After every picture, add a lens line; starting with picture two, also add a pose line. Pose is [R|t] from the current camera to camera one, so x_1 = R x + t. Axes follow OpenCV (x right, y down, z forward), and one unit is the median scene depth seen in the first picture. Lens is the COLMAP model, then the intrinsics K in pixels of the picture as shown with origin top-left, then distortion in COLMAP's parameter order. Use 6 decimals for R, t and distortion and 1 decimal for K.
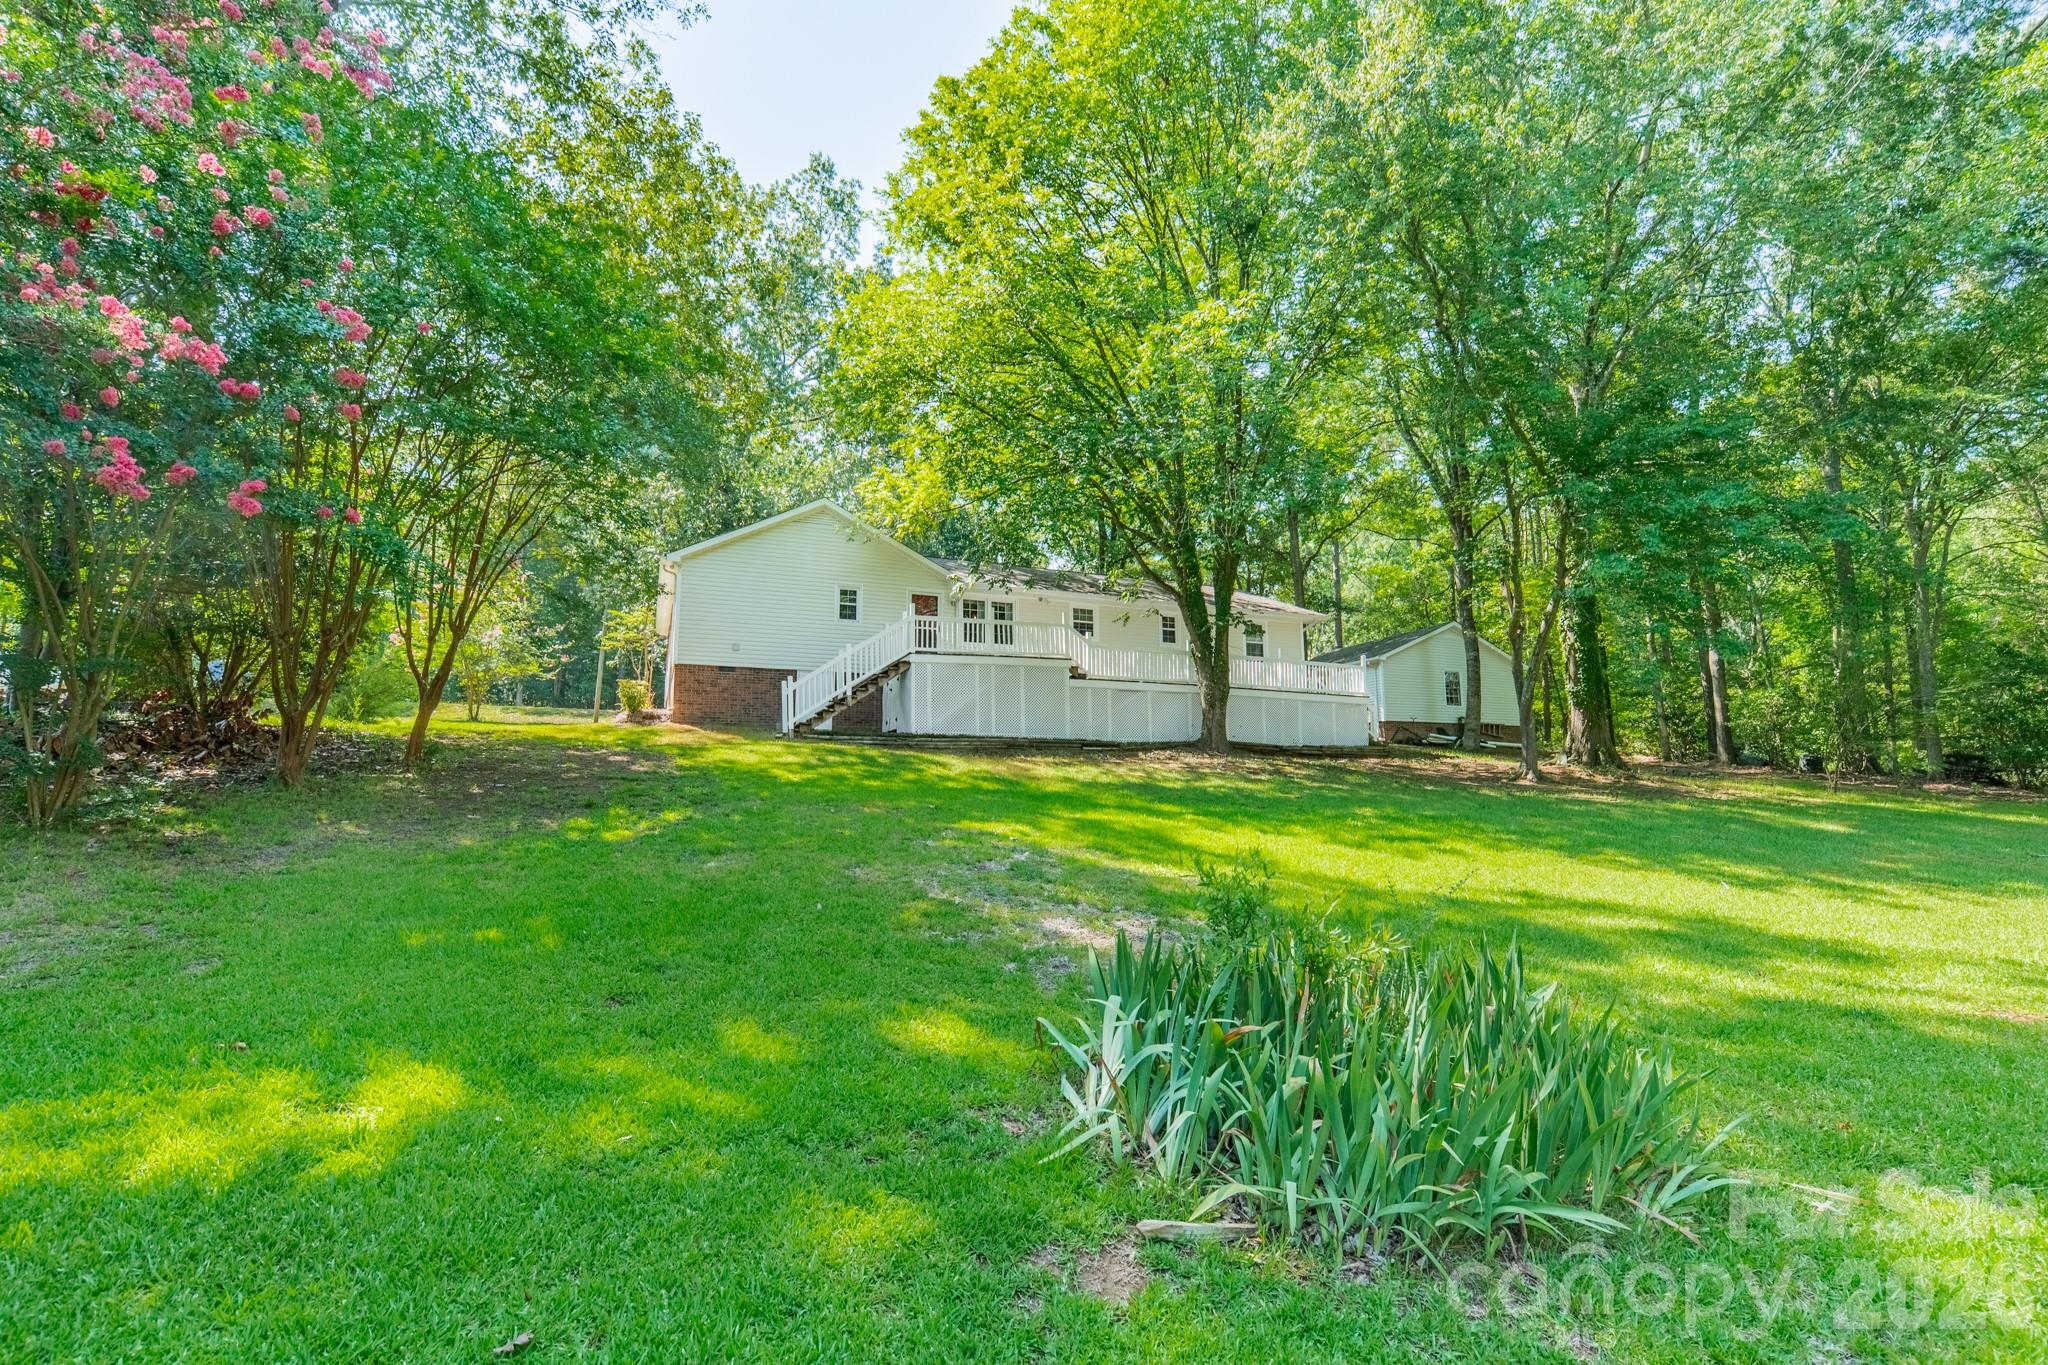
lens RADIAL K [[963.6, 0, 1027.3], [0, 963.6, 692.3], [0, 0, 1]] dist [-0.024185, 0.005724]
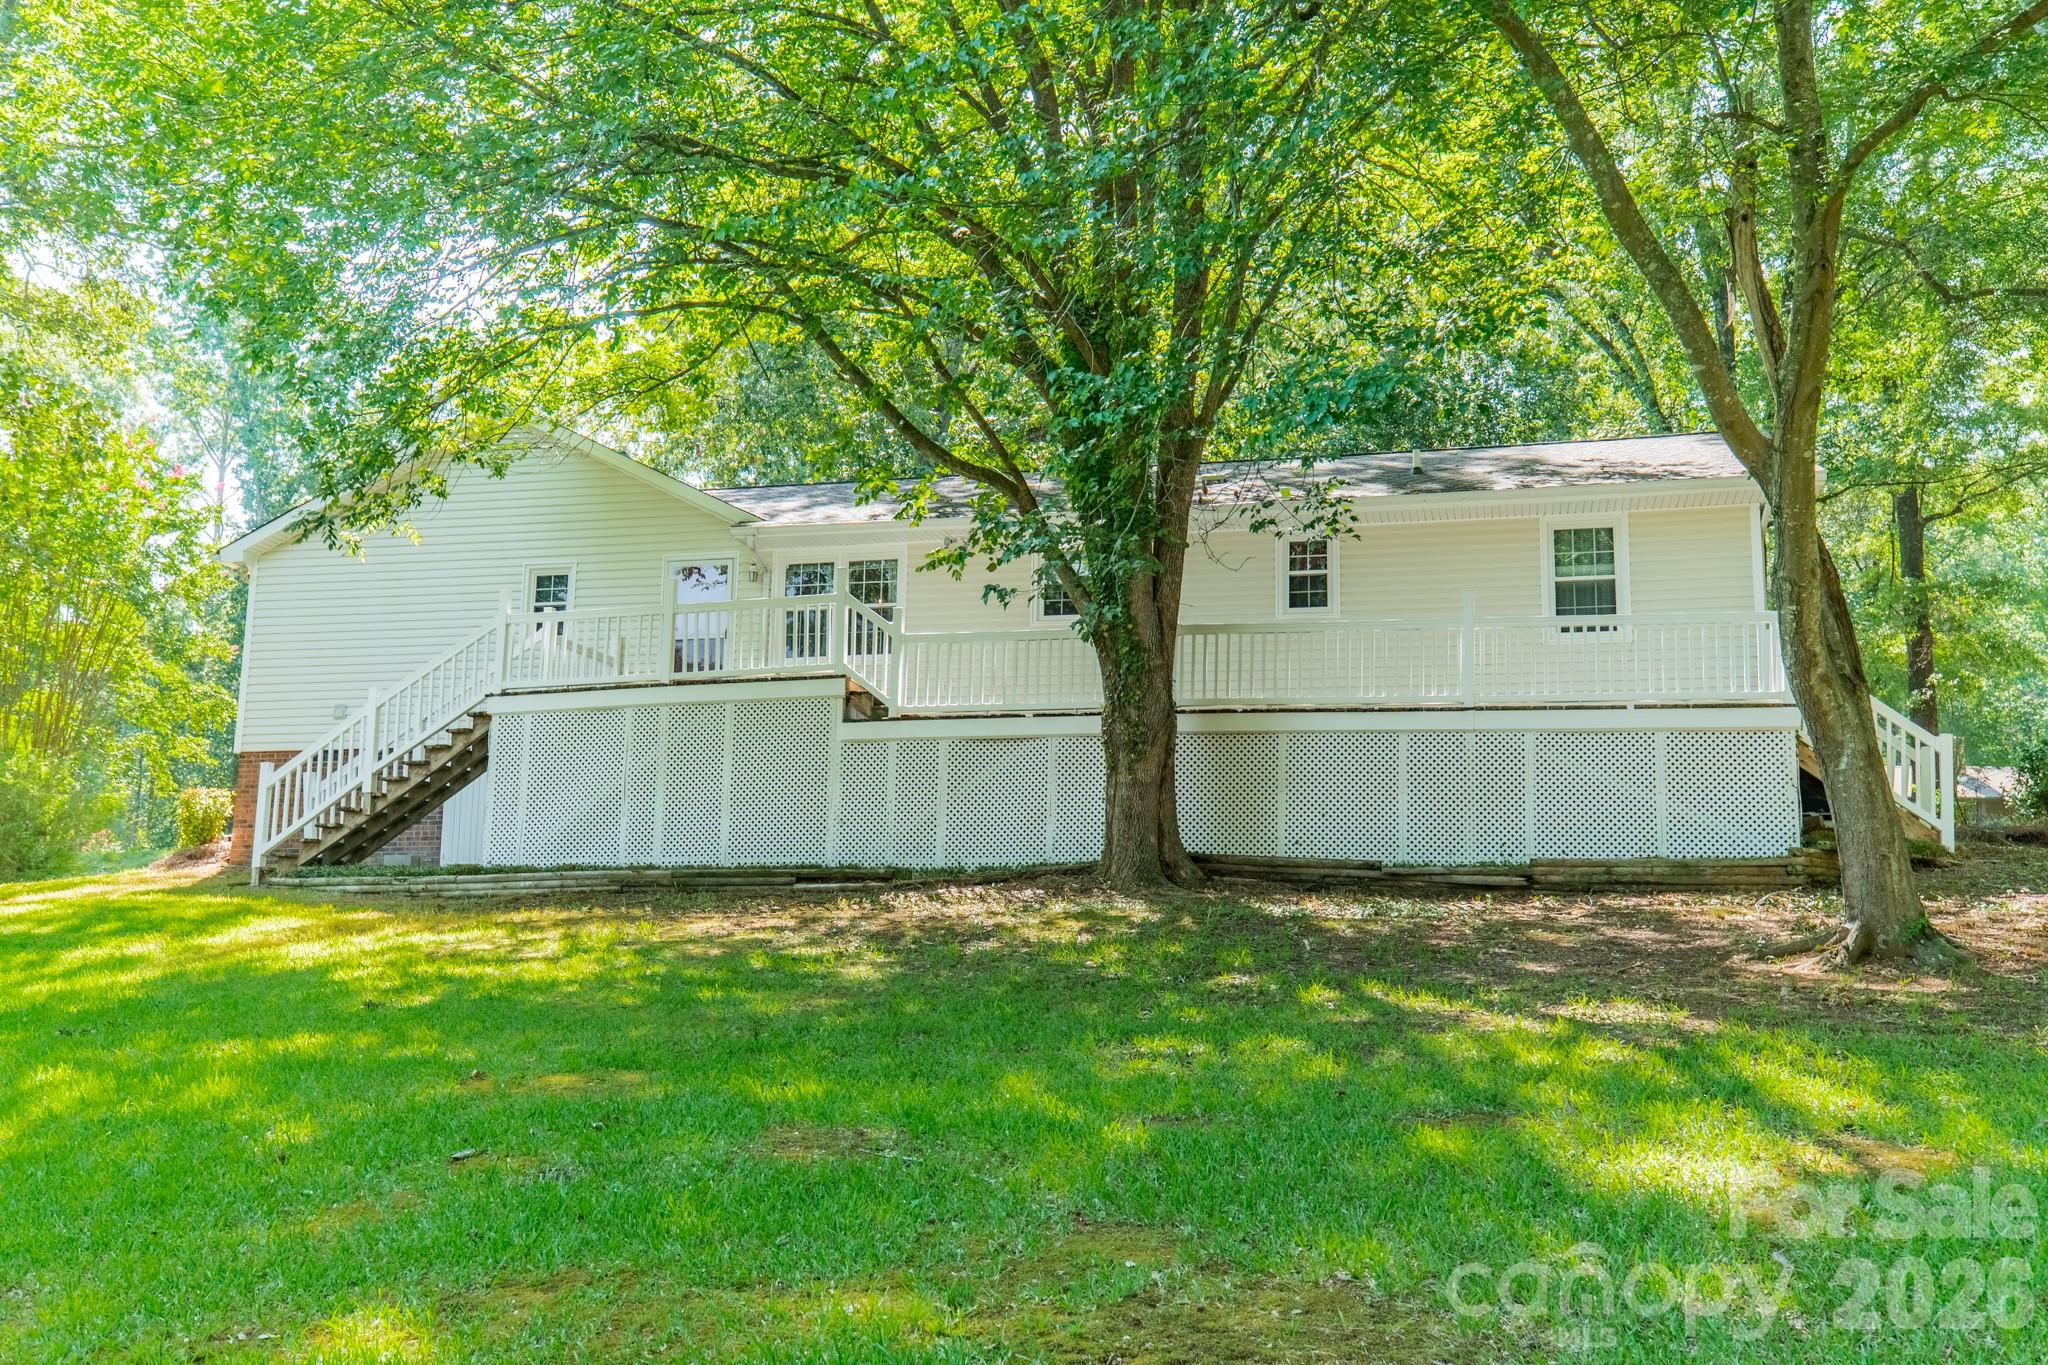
lens RADIAL K [[2046.3, 0, 1017.8], [0, 2046.3, 678.4], [0, 0, 1]] dist [0.121058, 0.000000]
pose [[0.802666, -0.088261, -0.589861, 0.636526], [0.055065, 0.995732, -0.074061, 0.037525], [0.593881, 0.026966, 0.804101, 0.319172]]
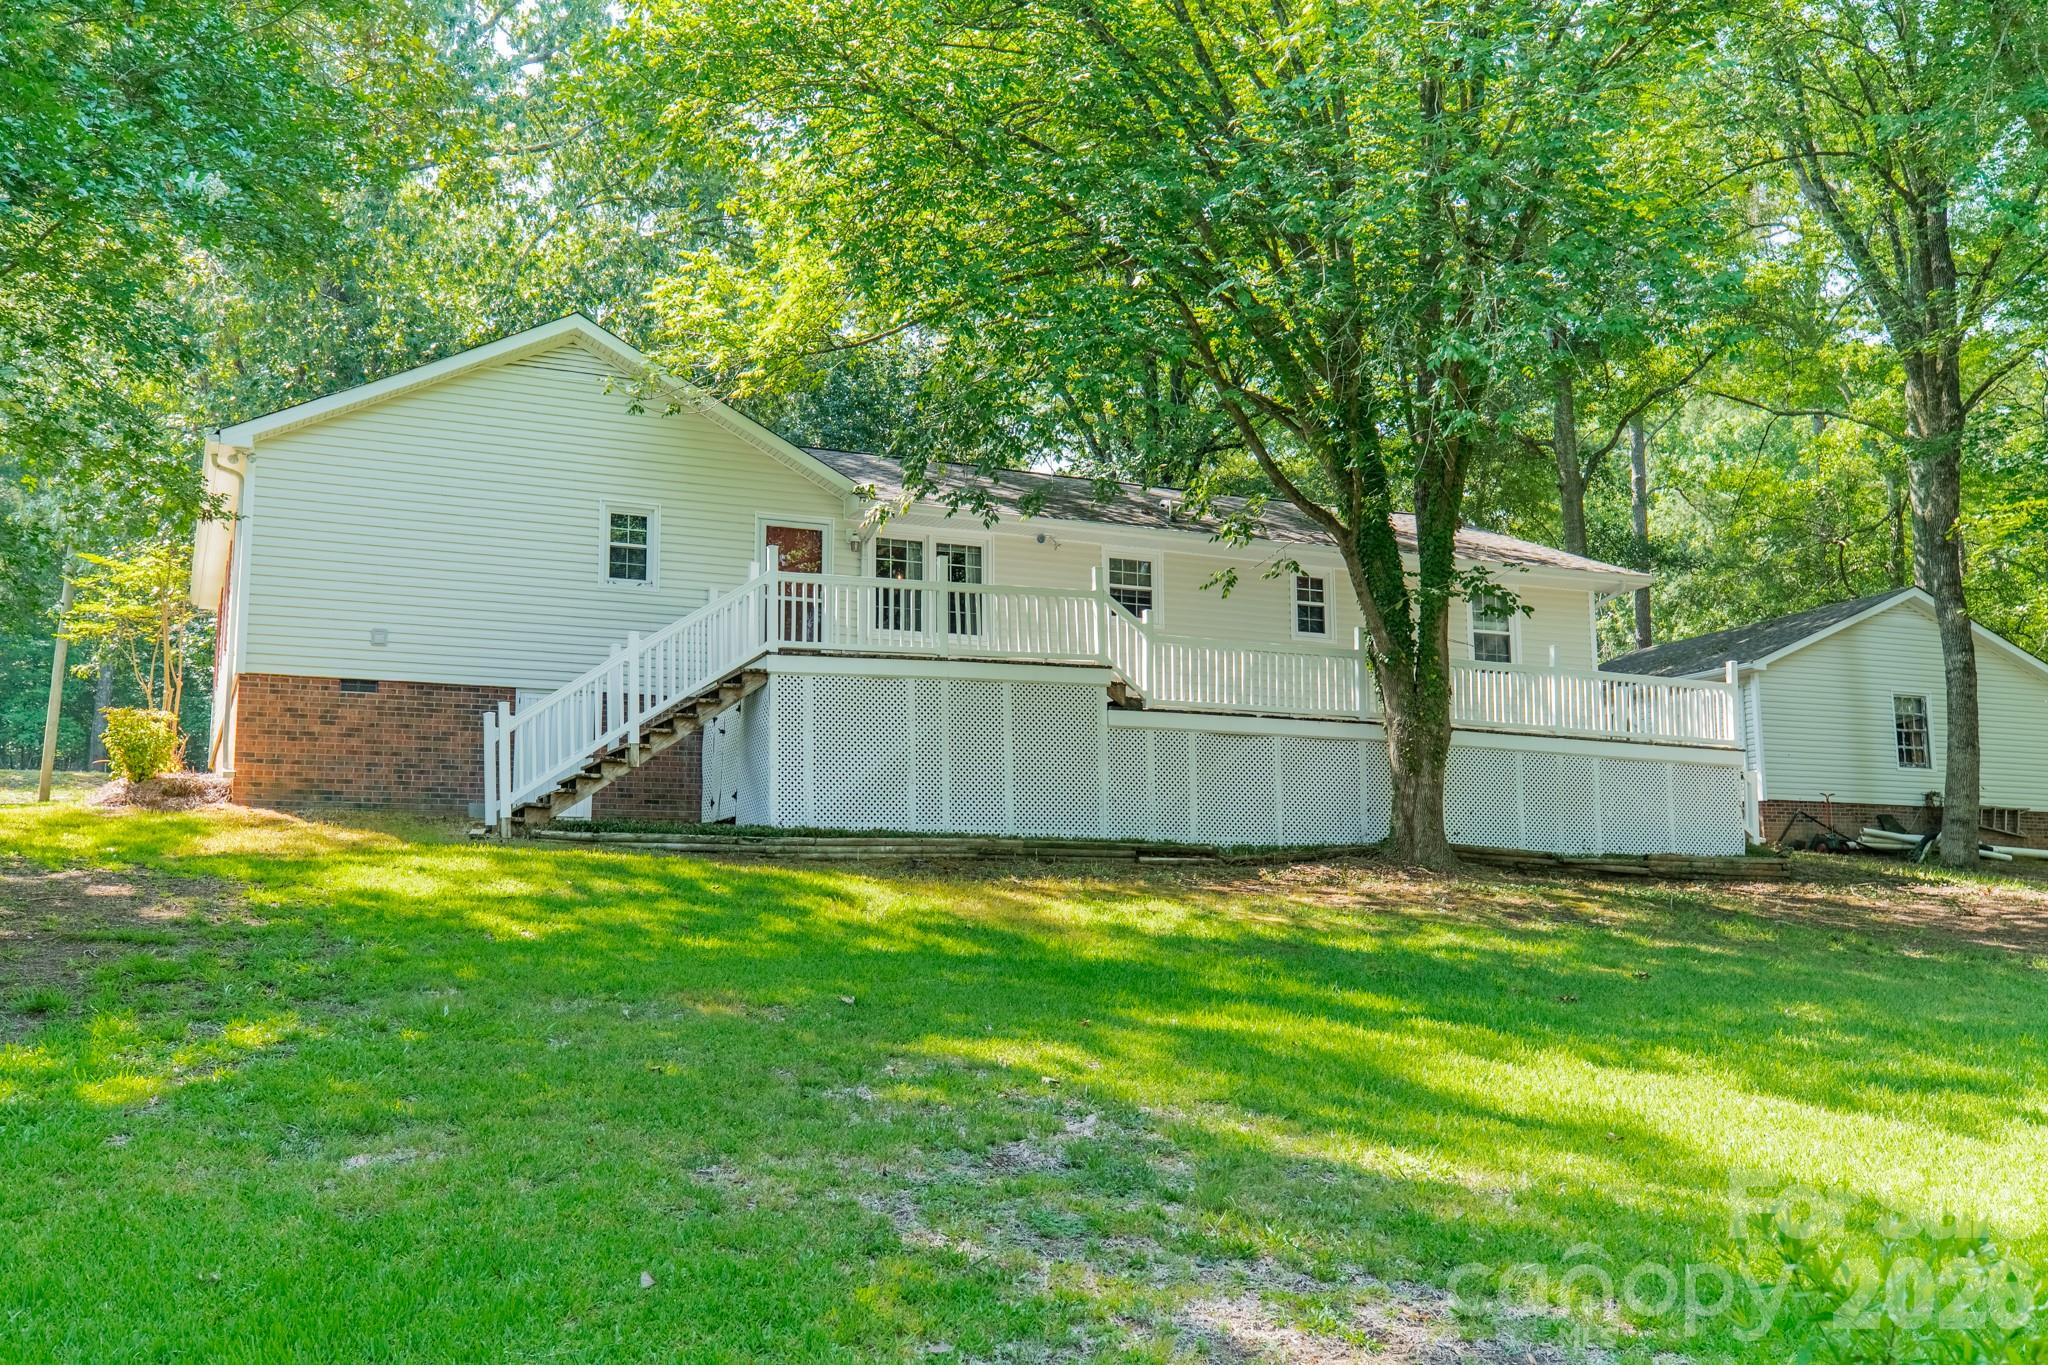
lens RADIAL K [[1988.5, 0, 1029.3], [0, 1988.5, 696.1], [0, 0, 1]] dist [0.112375, 0.000000]
pose [[0.999577, 0.003945, 0.028815, -0.021931], [-0.003422, 0.999829, -0.018163, -0.002737], [-0.028882, 0.018056, 0.999420, 0.037680]]
